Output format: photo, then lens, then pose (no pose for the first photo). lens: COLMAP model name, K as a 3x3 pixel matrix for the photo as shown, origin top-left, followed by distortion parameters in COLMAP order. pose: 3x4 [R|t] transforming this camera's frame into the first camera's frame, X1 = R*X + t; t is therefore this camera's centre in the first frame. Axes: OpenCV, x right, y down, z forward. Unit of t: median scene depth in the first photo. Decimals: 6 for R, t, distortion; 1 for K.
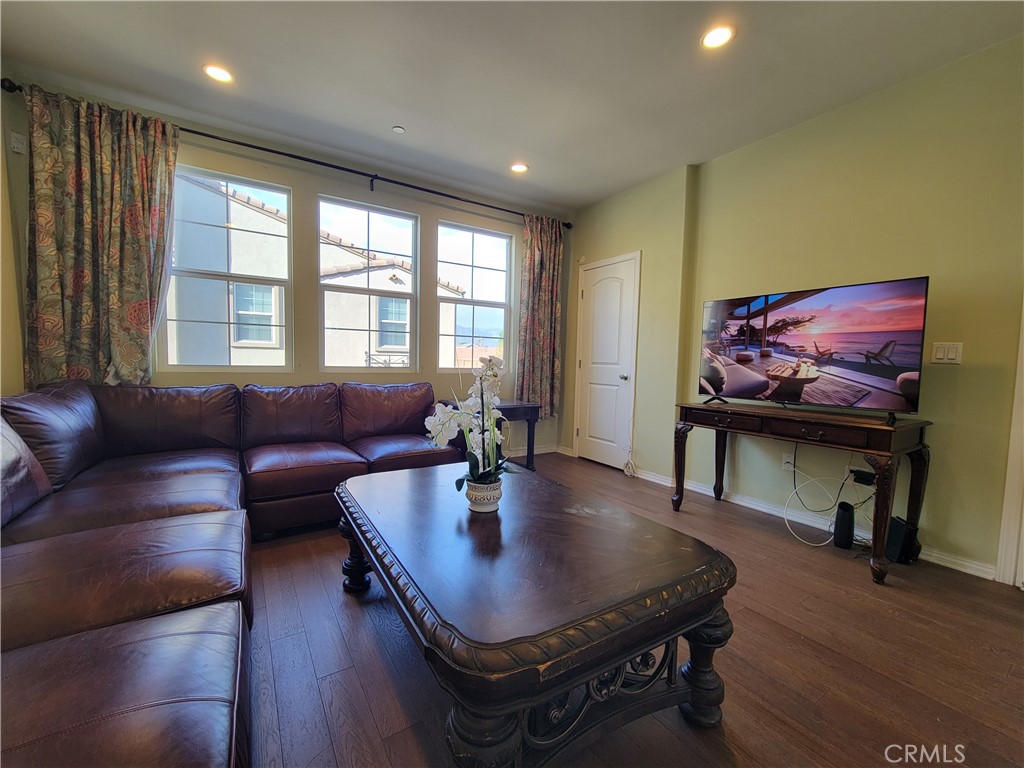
lens RADIAL K [[419.4, 0, 505.8], [0, 419.4, 386.9], [0, 0, 1]] dist [0.001161, -0.000411]
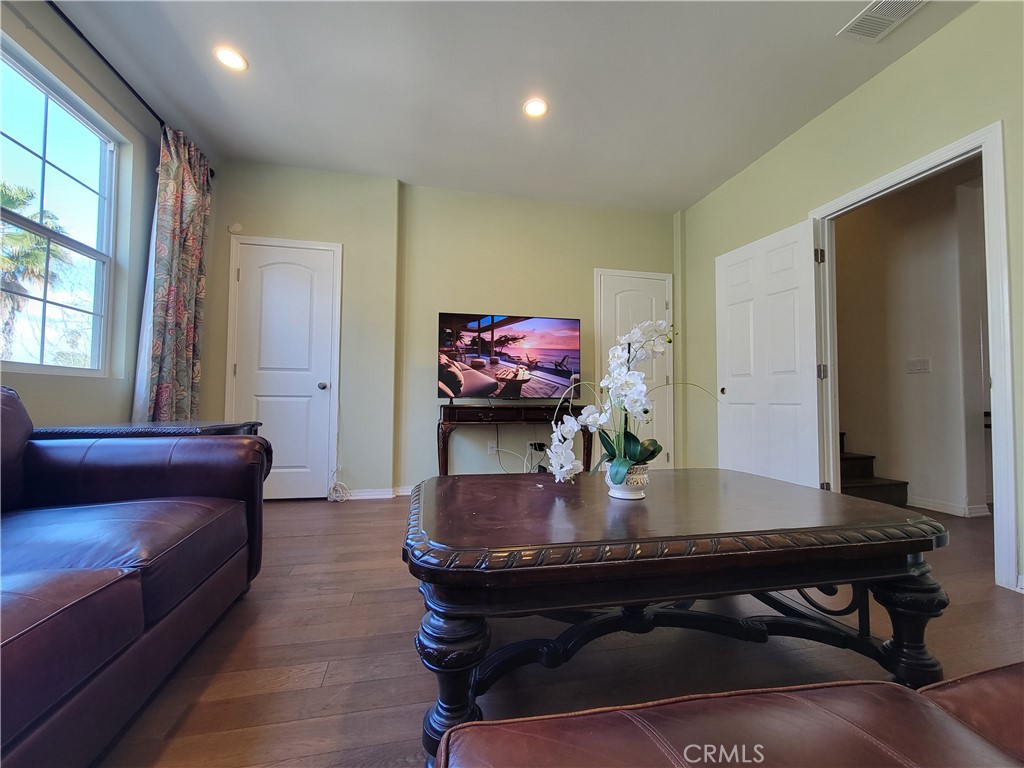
lens RADIAL K [[419.4, 0, 505.8], [0, 419.4, 386.9], [0, 0, 1]] dist [0.001161, -0.000411]
pose [[0.350925, 0.014459, 0.936292, -0.548952], [0.059354, 0.997527, -0.037651, 0.047943], [-0.934521, 0.068786, 0.349199, 0.531236]]
